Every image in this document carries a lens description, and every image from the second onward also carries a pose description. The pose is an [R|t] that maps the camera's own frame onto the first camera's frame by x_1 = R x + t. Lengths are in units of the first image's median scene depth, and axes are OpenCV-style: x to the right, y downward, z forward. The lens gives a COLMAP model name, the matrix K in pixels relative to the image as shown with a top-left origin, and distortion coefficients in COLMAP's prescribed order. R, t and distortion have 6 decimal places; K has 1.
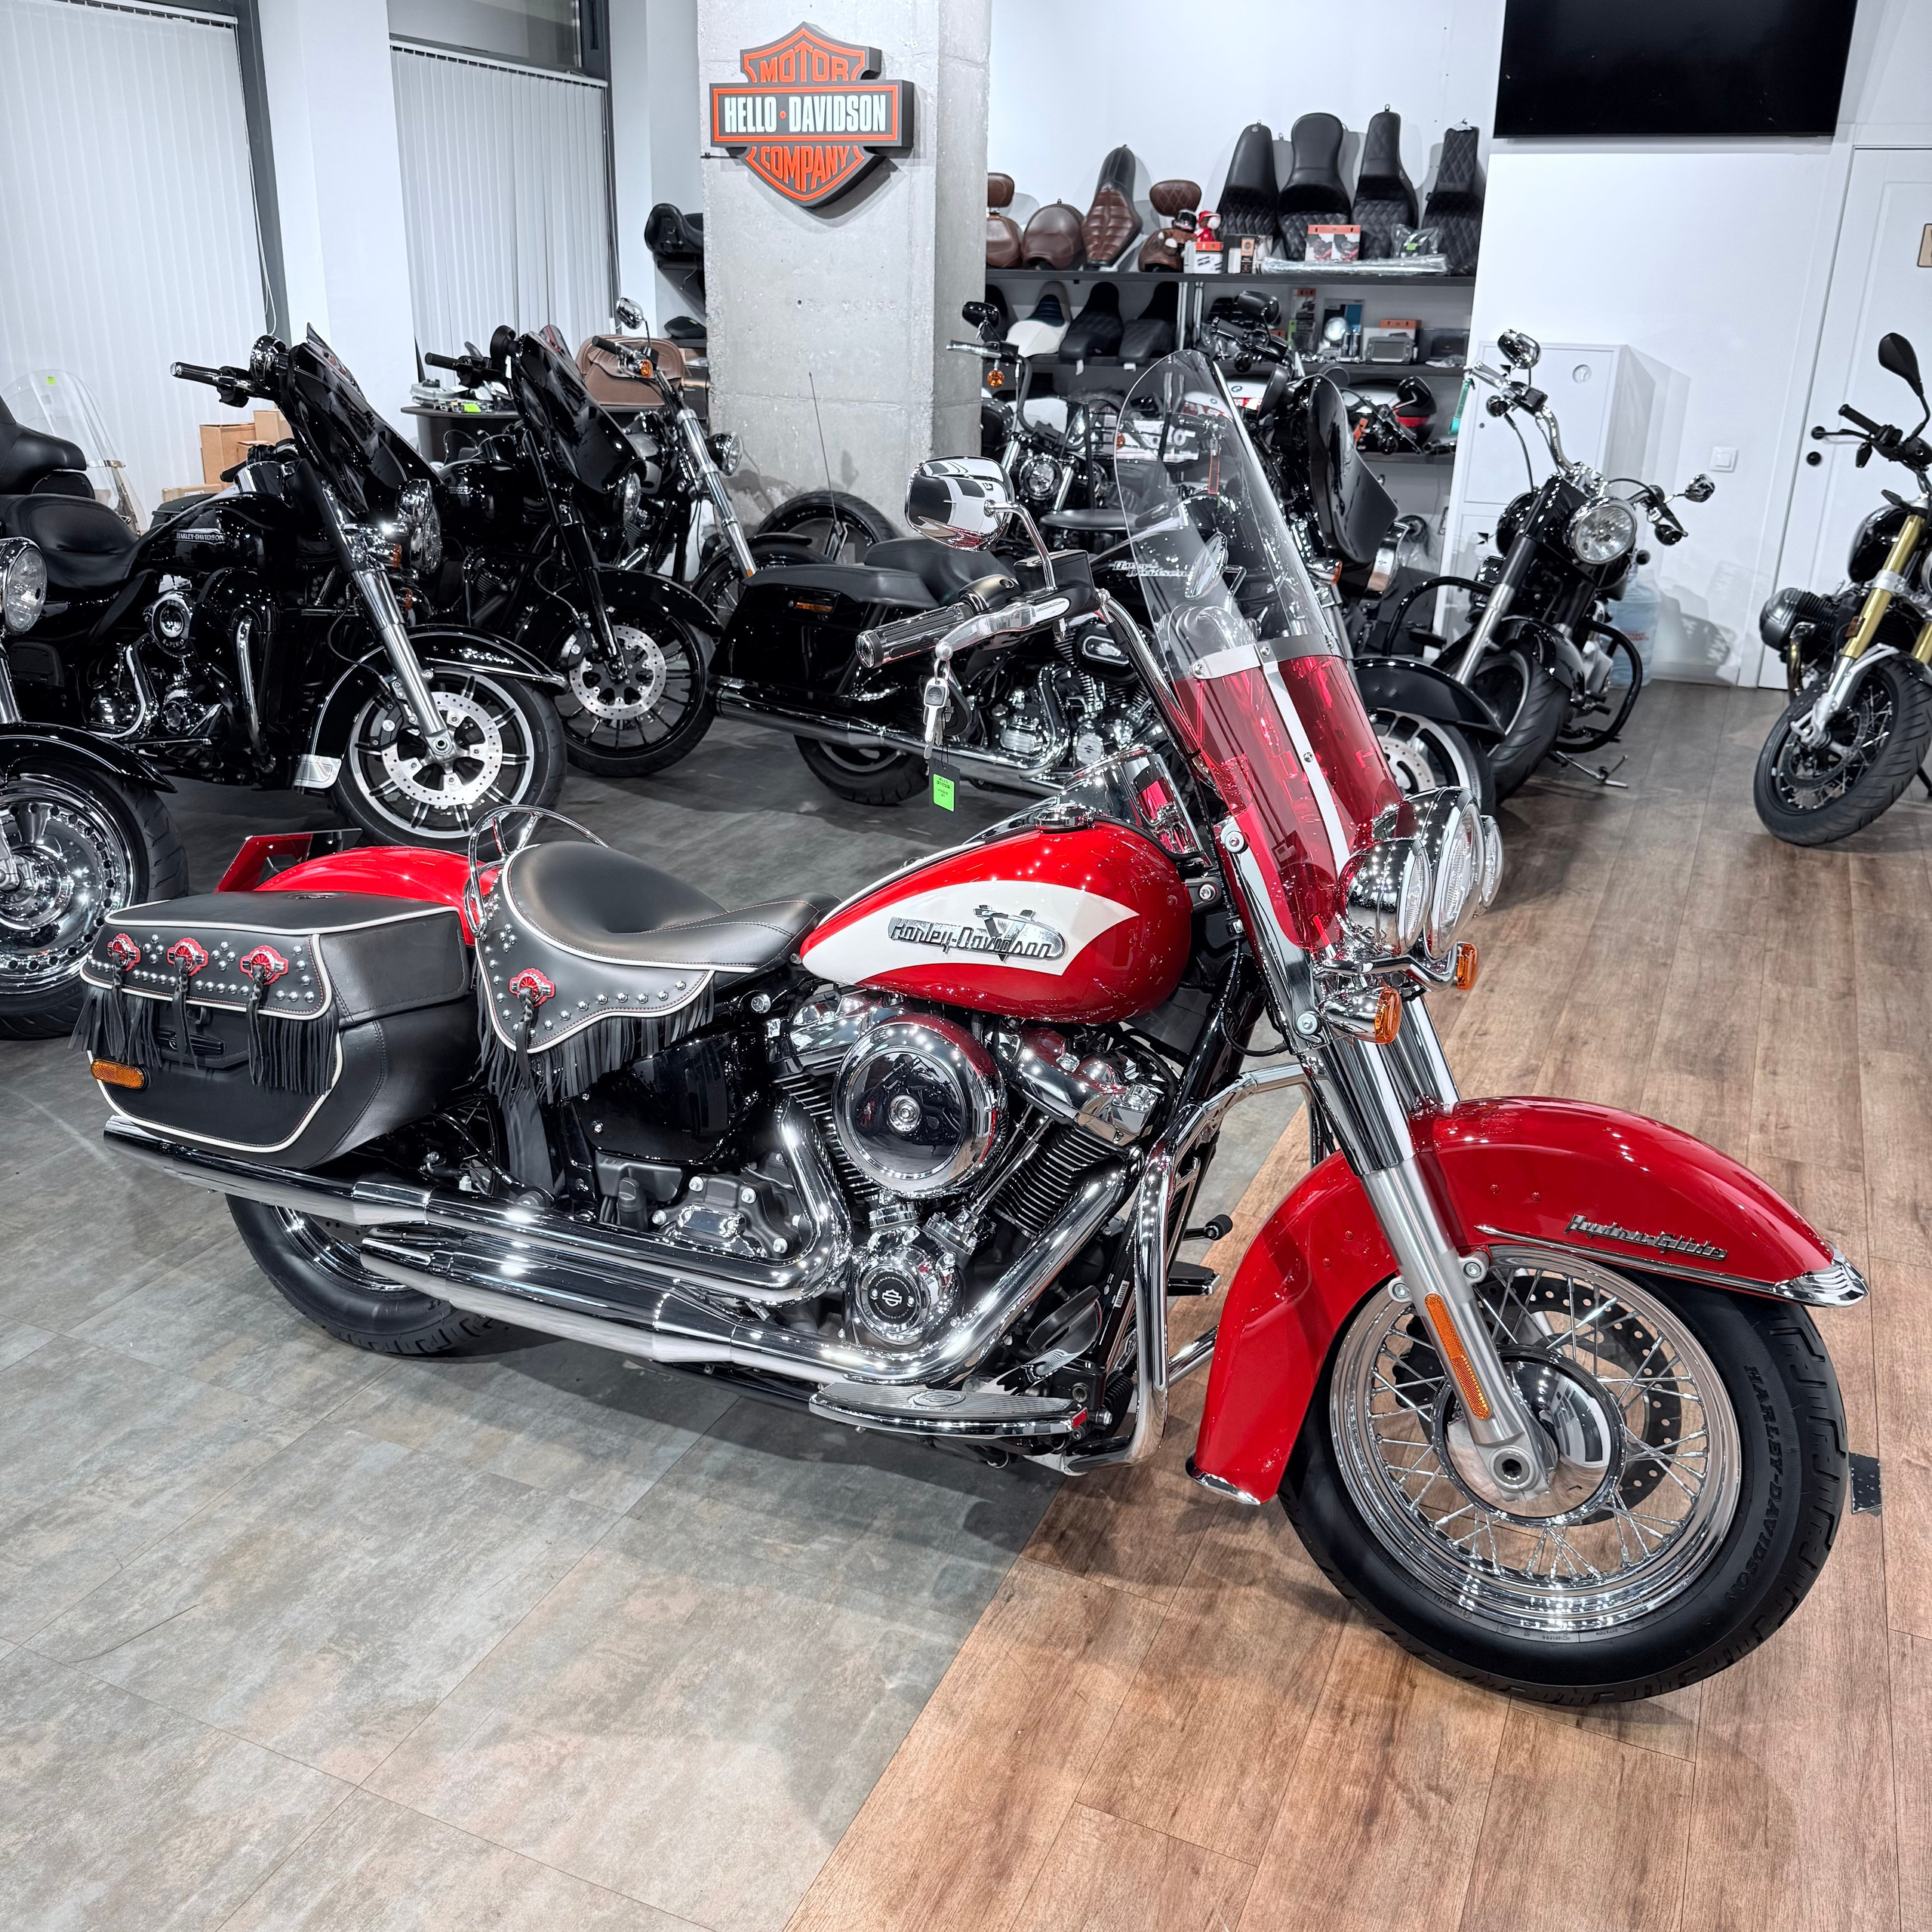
lens RADIAL K [[1803.1, 0, 955.4], [0, 1803.1, 960.6], [0, 0, 1]] dist [0.130874, -0.260304]
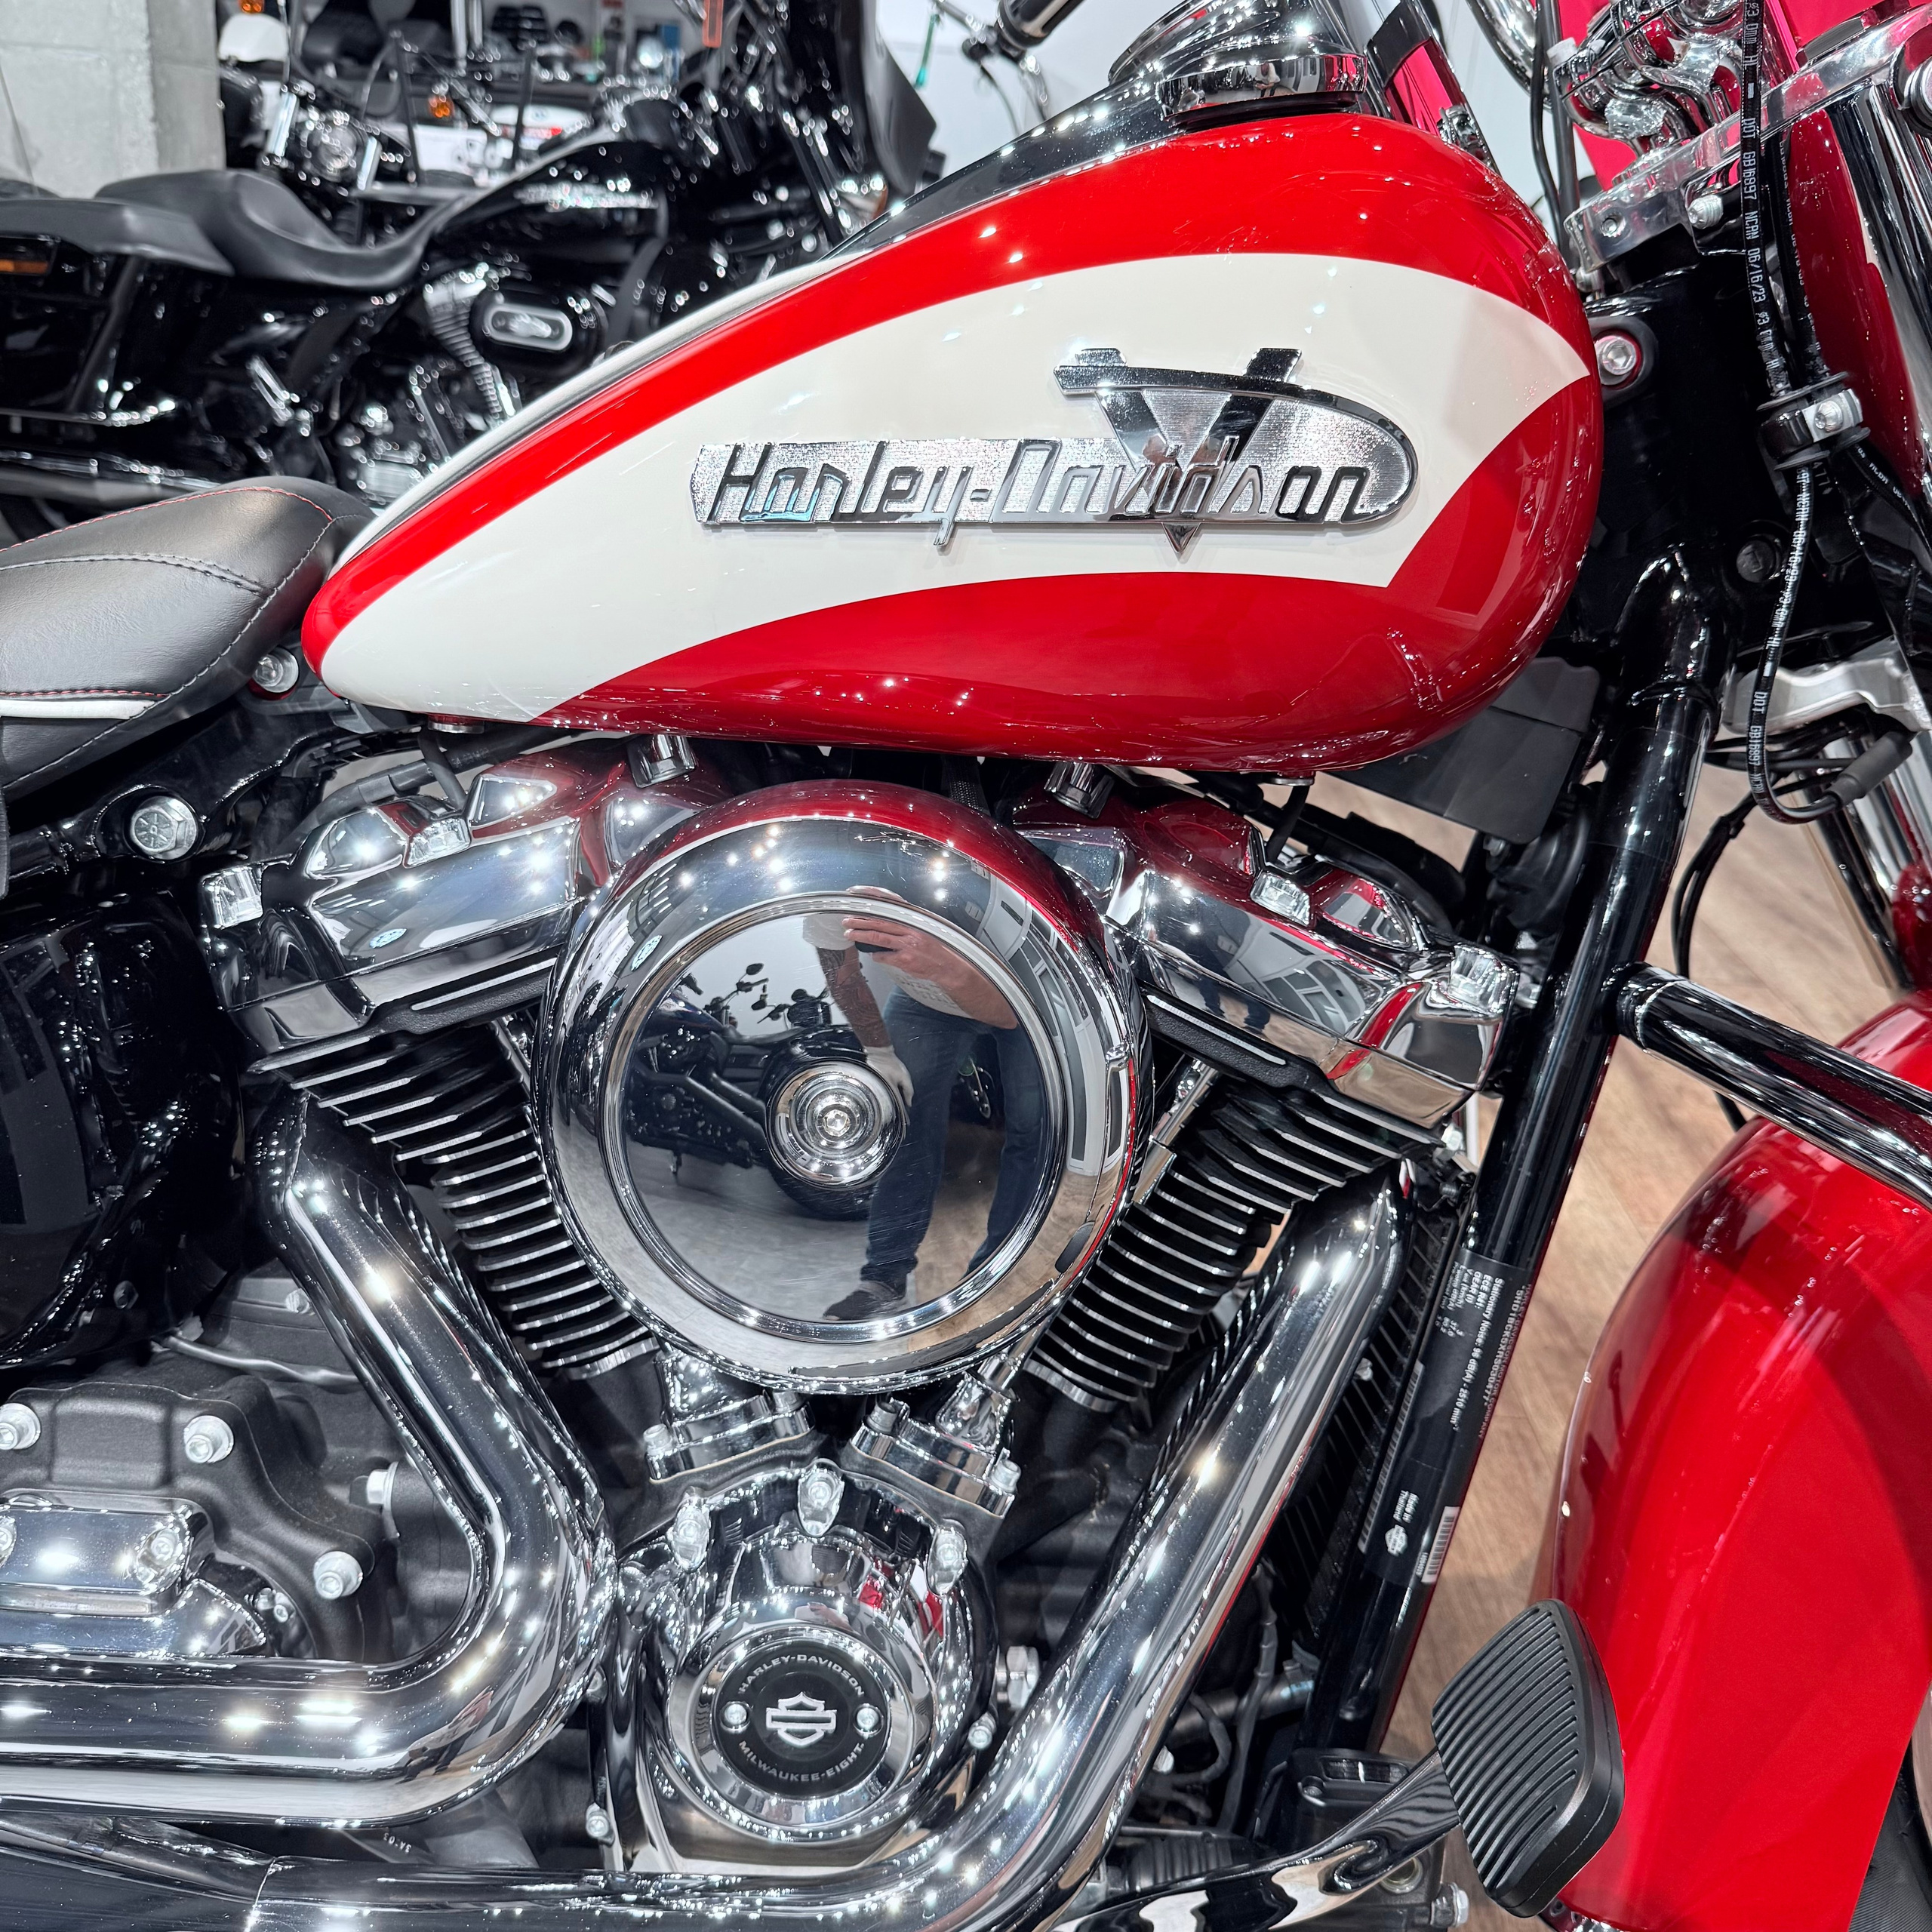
lens RADIAL K [[1835.8, 0, 952.6], [0, 1835.8, 964.4], [0, 0, 1]] dist [0.072003, -0.168221]
pose [[0.918360, -0.108199, 0.380667, -0.108366], [0.084760, 0.993355, 0.077862, 0.034439], [-0.386562, -0.039240, 0.921428, 0.656479]]
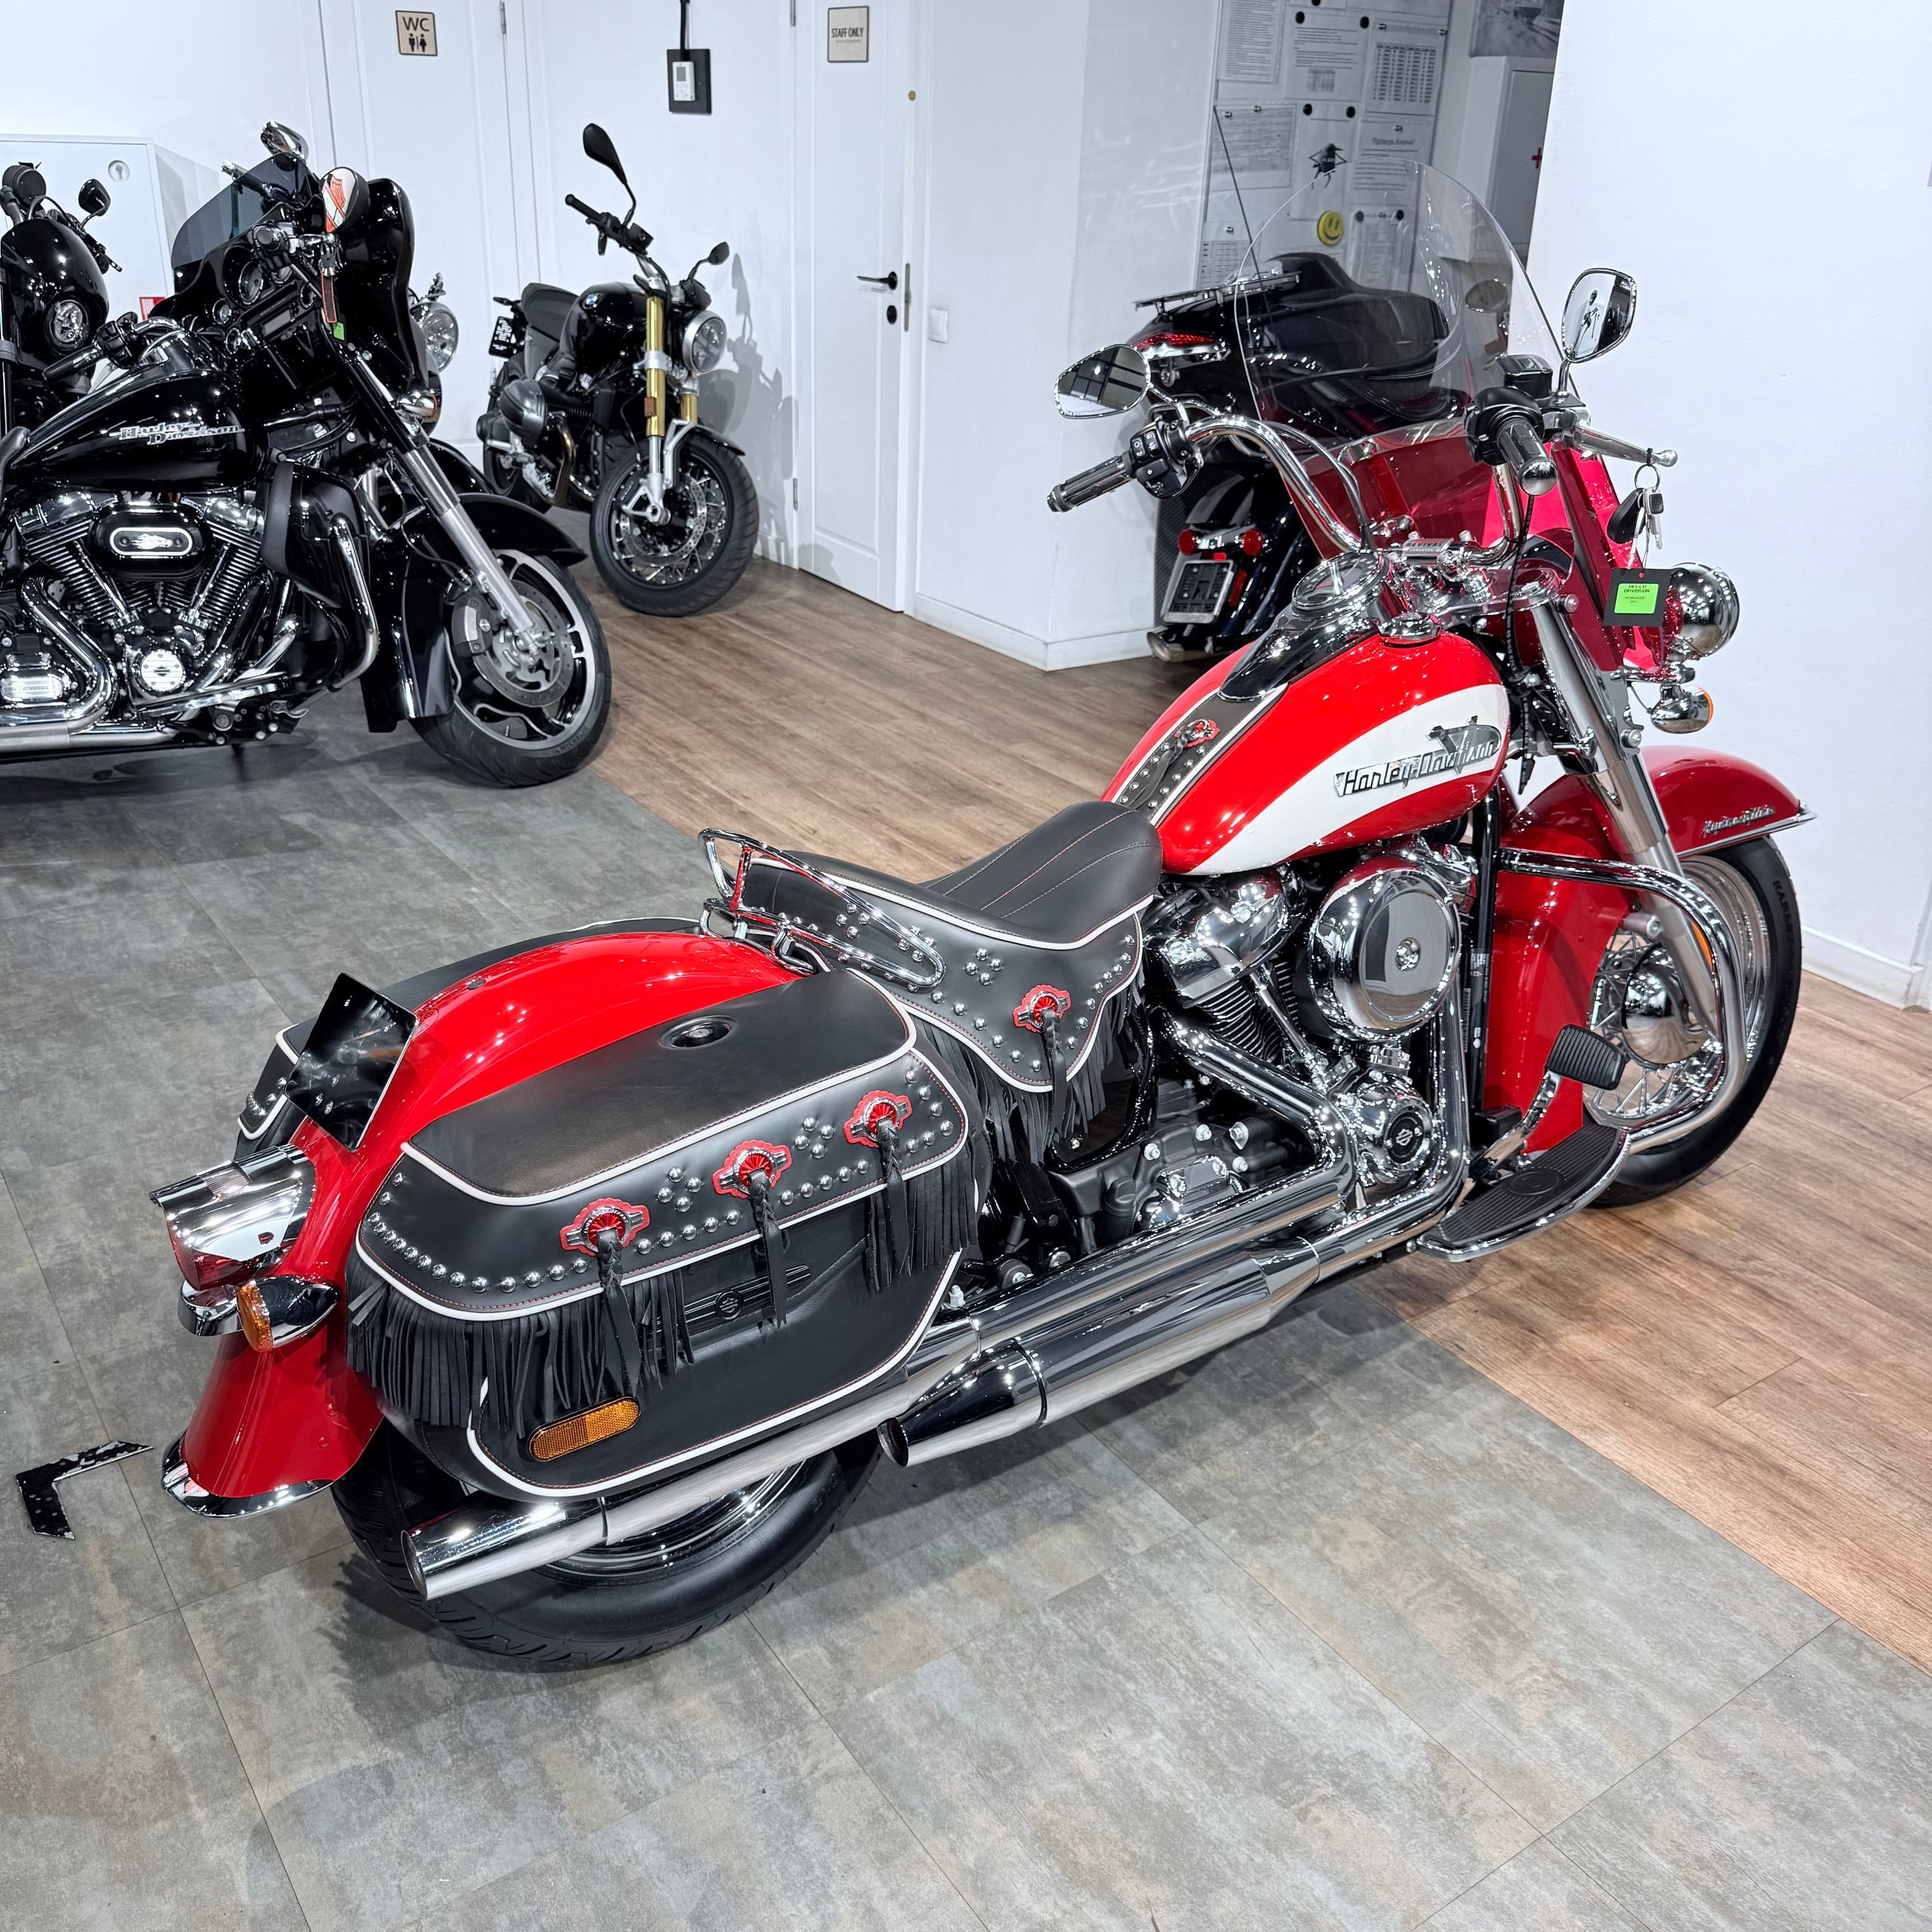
lens RADIAL K [[1802.8, 0, 970.1], [0, 1802.8, 970.3], [0, 0, 1]] dist [0.094565, -0.179332]
pose [[0.515219, -0.363986, 0.775927, -0.842528], [0.278071, 0.927355, 0.250379, -0.203614], [-0.810694, 0.086763, 0.579005, 0.561682]]
